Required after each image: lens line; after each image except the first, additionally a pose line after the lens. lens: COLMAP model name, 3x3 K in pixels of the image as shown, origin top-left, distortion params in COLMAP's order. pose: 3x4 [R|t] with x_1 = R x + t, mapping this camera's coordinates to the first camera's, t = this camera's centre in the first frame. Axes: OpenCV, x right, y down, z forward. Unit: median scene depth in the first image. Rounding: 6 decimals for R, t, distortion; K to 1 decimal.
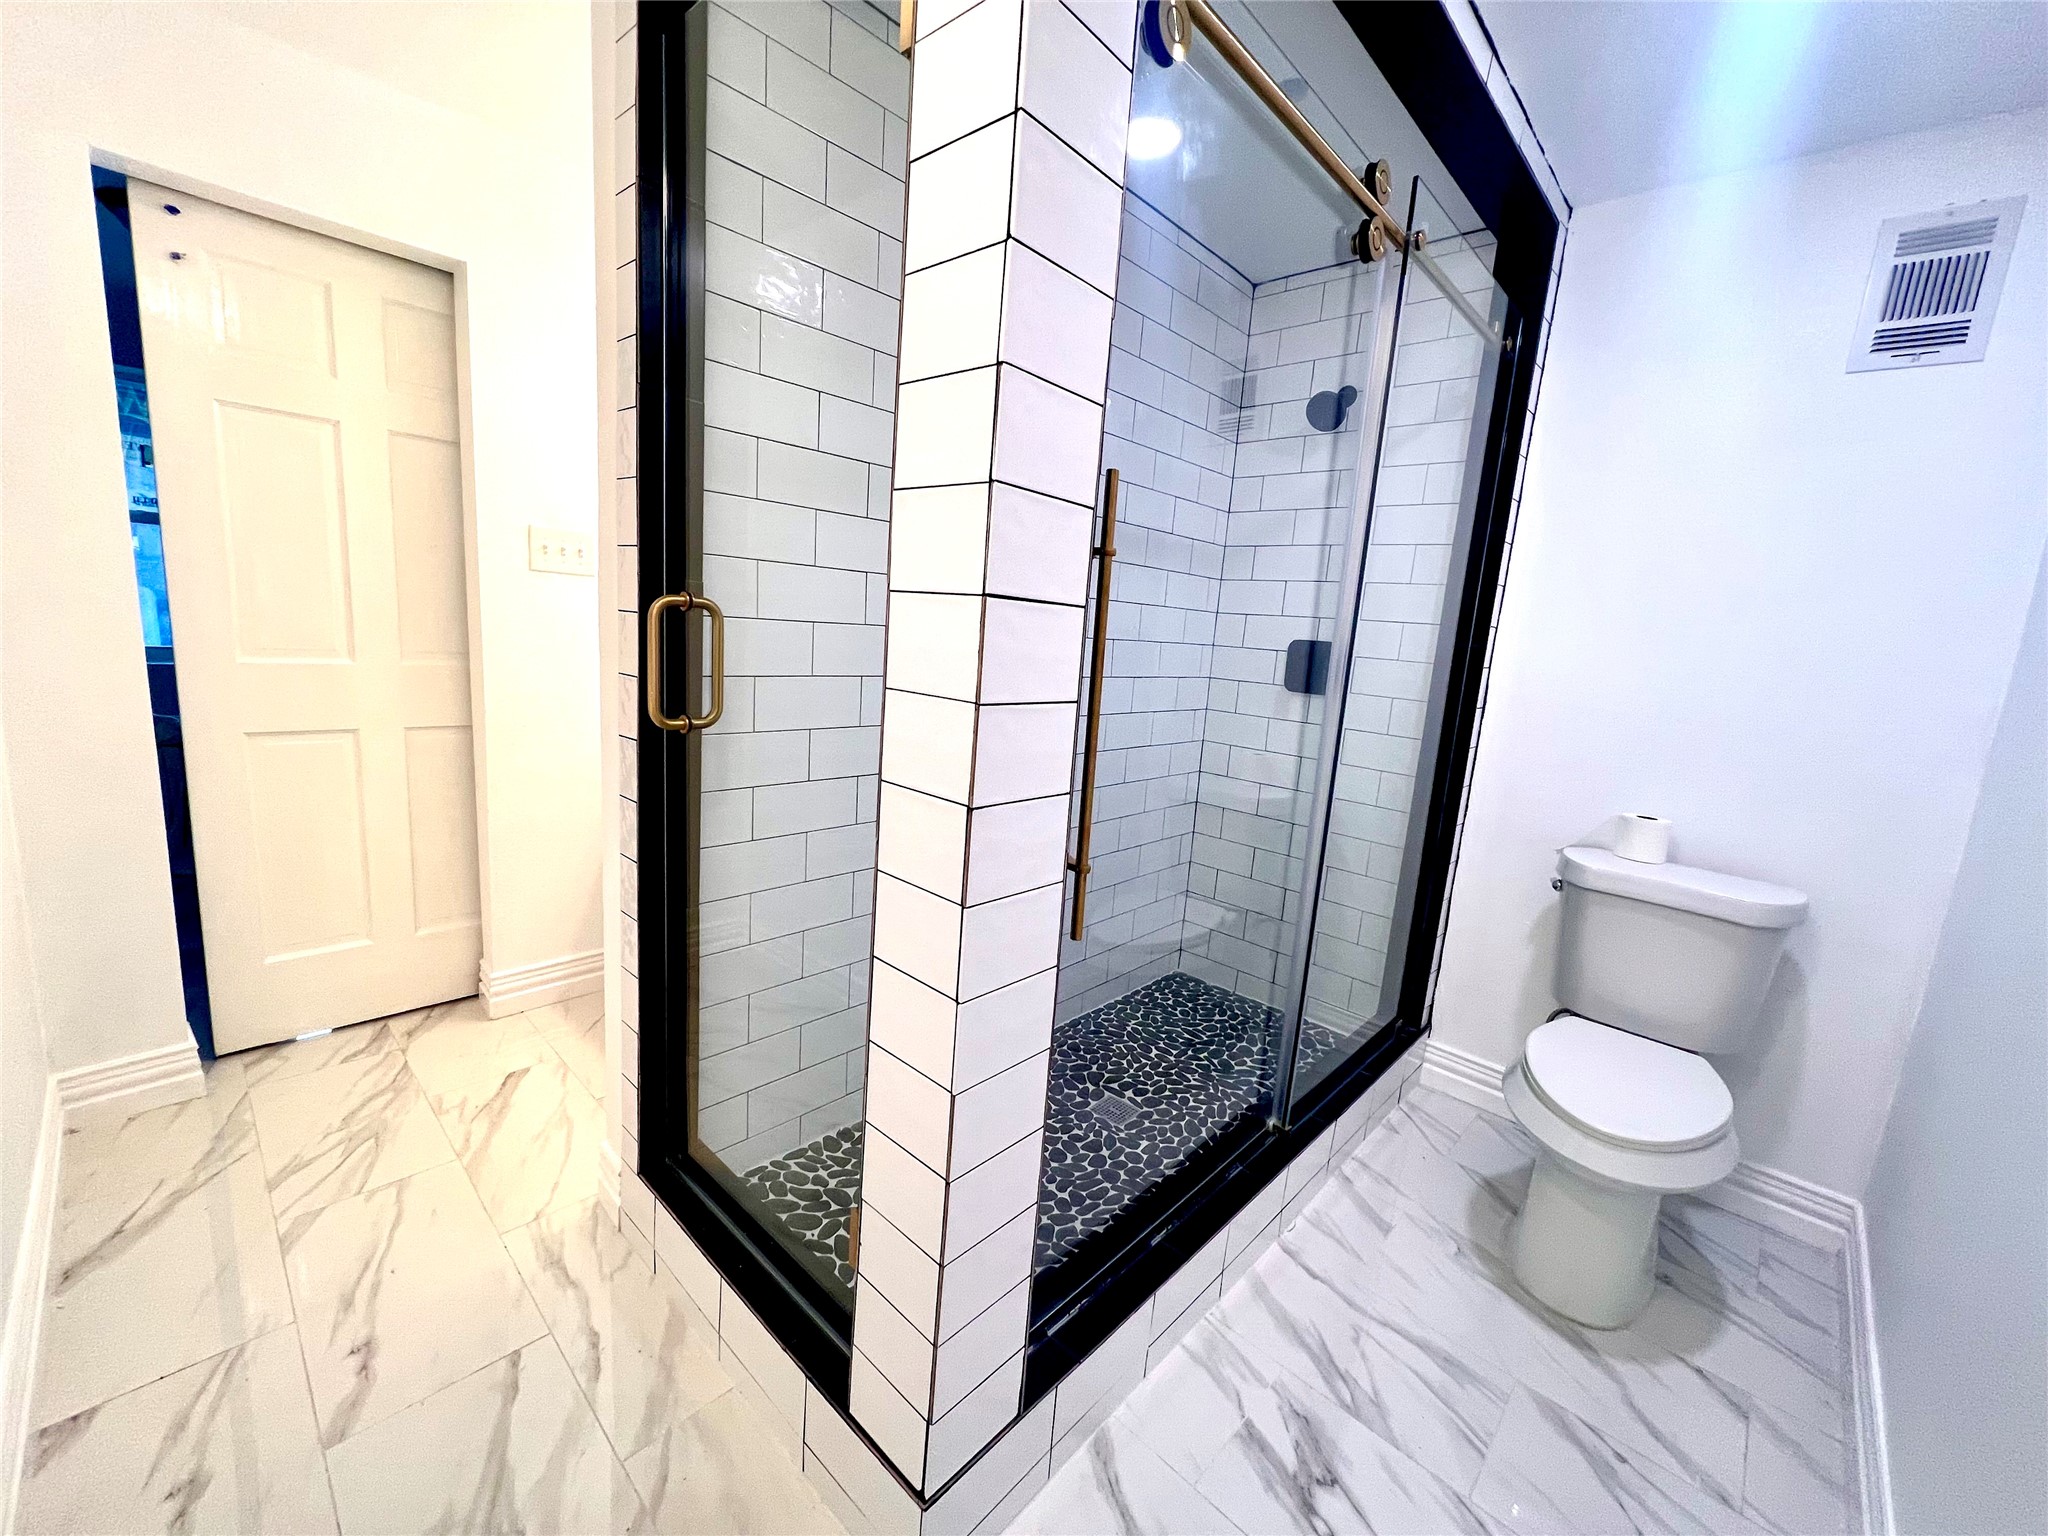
lens RADIAL K [[823.2, 0, 1019.9], [0, 823.2, 762.0], [0, 0, 1]] dist [-0.001182, -0.000178]
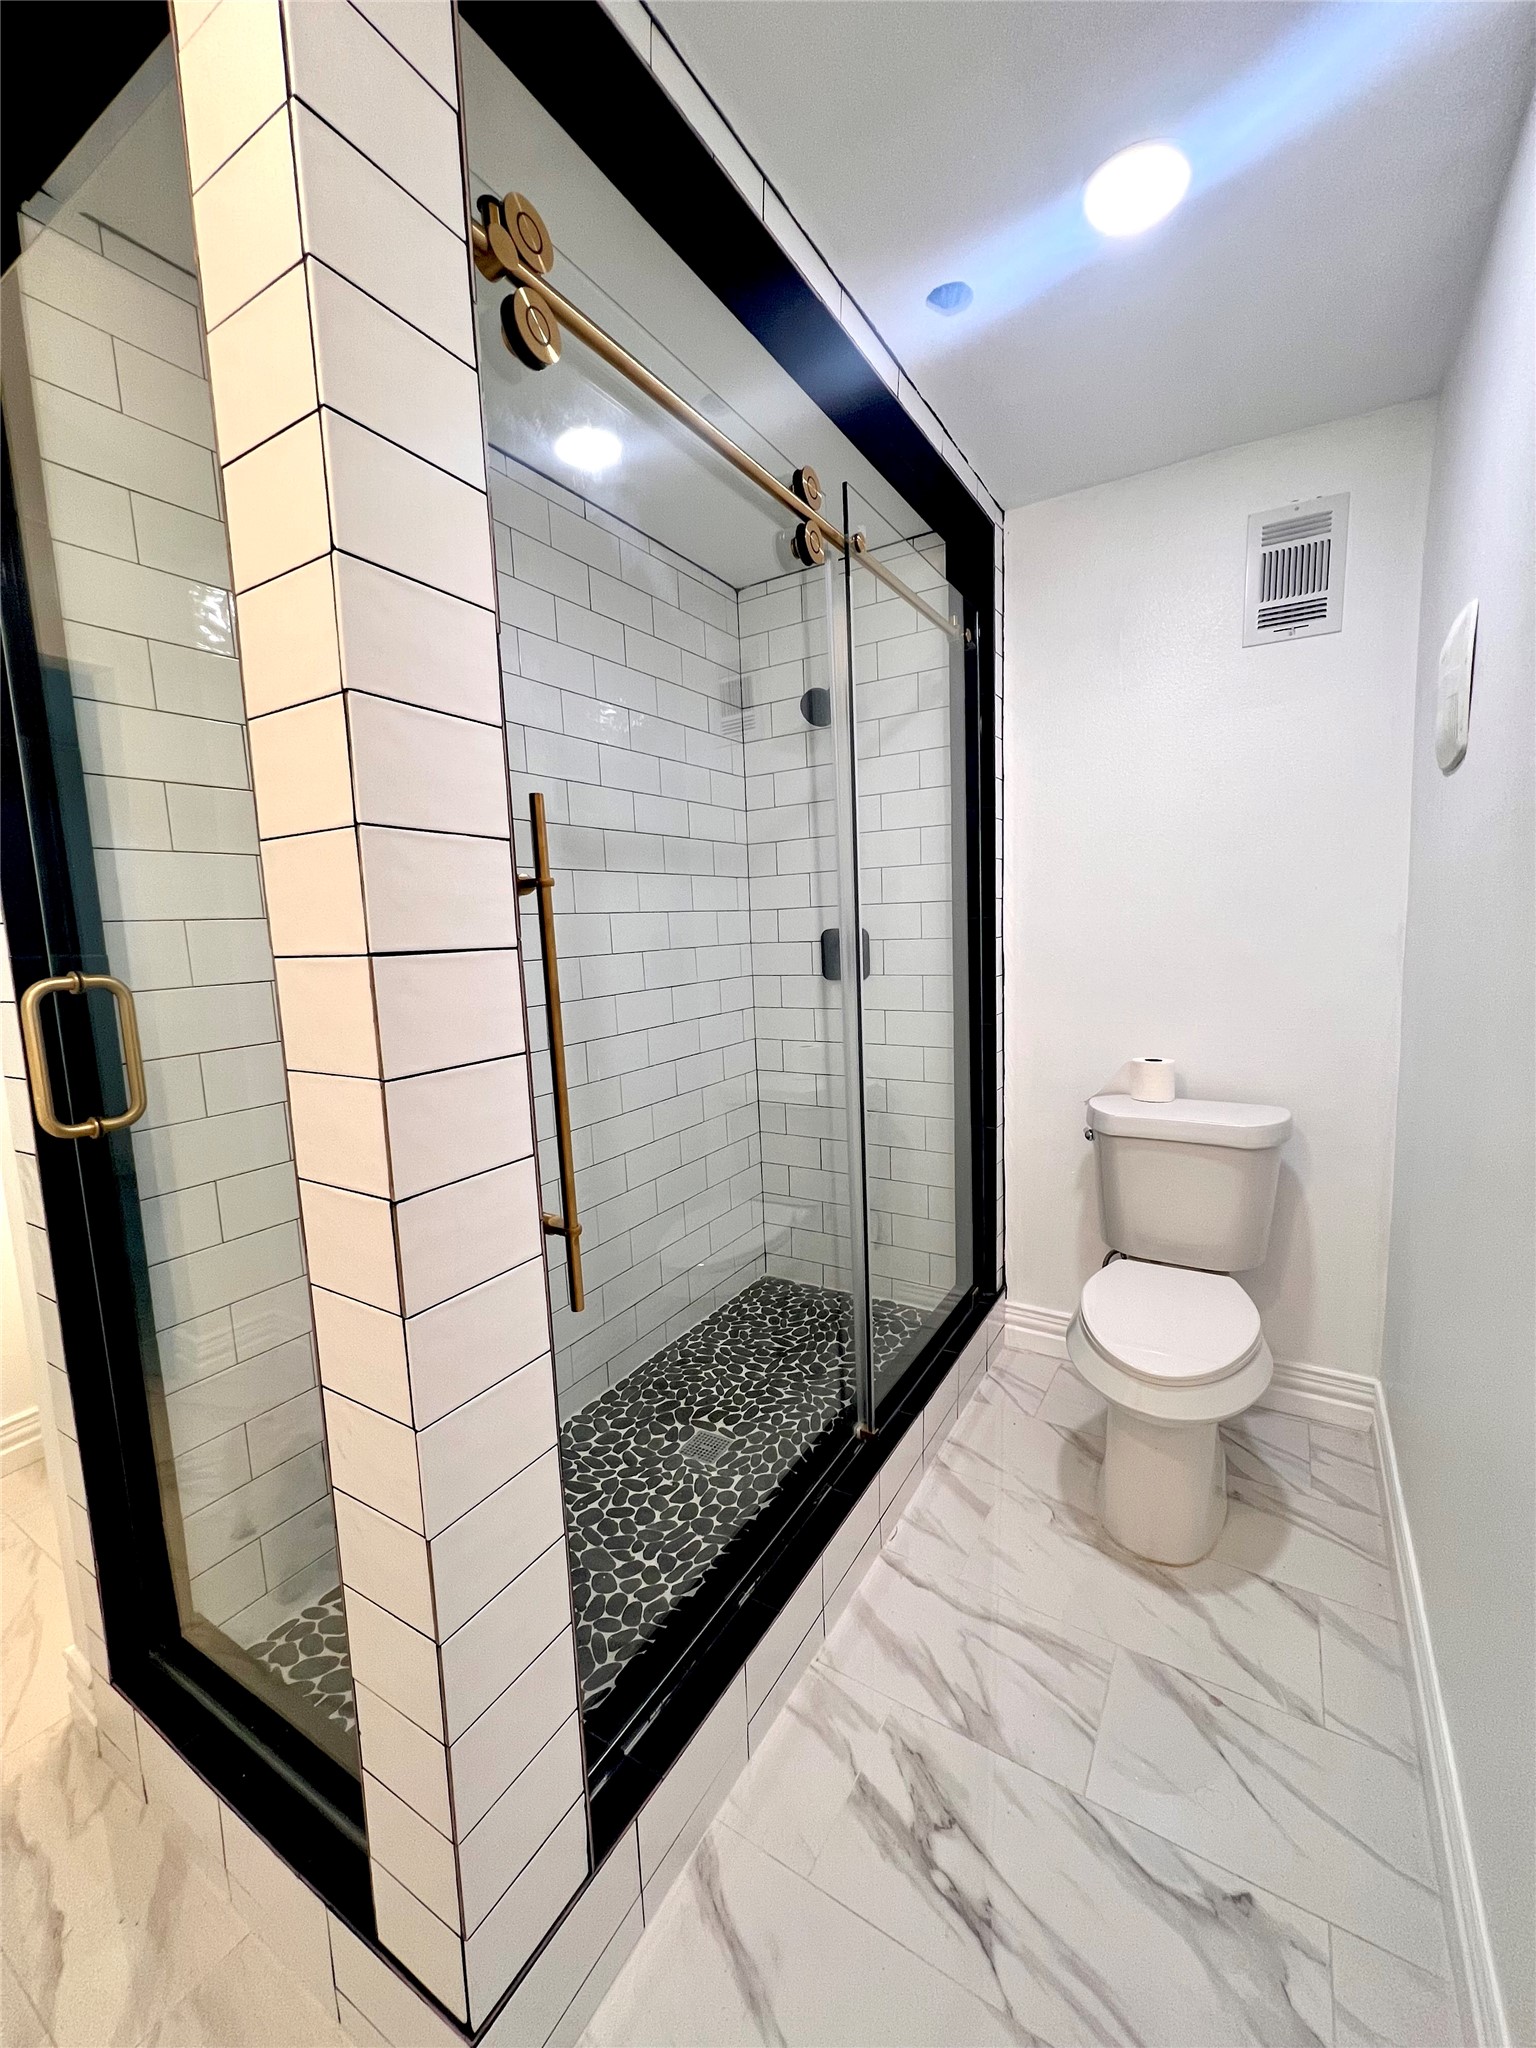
lens RADIAL K [[821.9, 0, 769.0], [0, 821.9, 1017.1], [0, 0, 1]] dist [-0.000499, 0.000497]
pose [[0.972745, -0.133302, 0.189732, 0.092333], [0.142542, 0.989139, -0.035854, -0.023892], [-0.182891, 0.061922, 0.981181, 0.043780]]
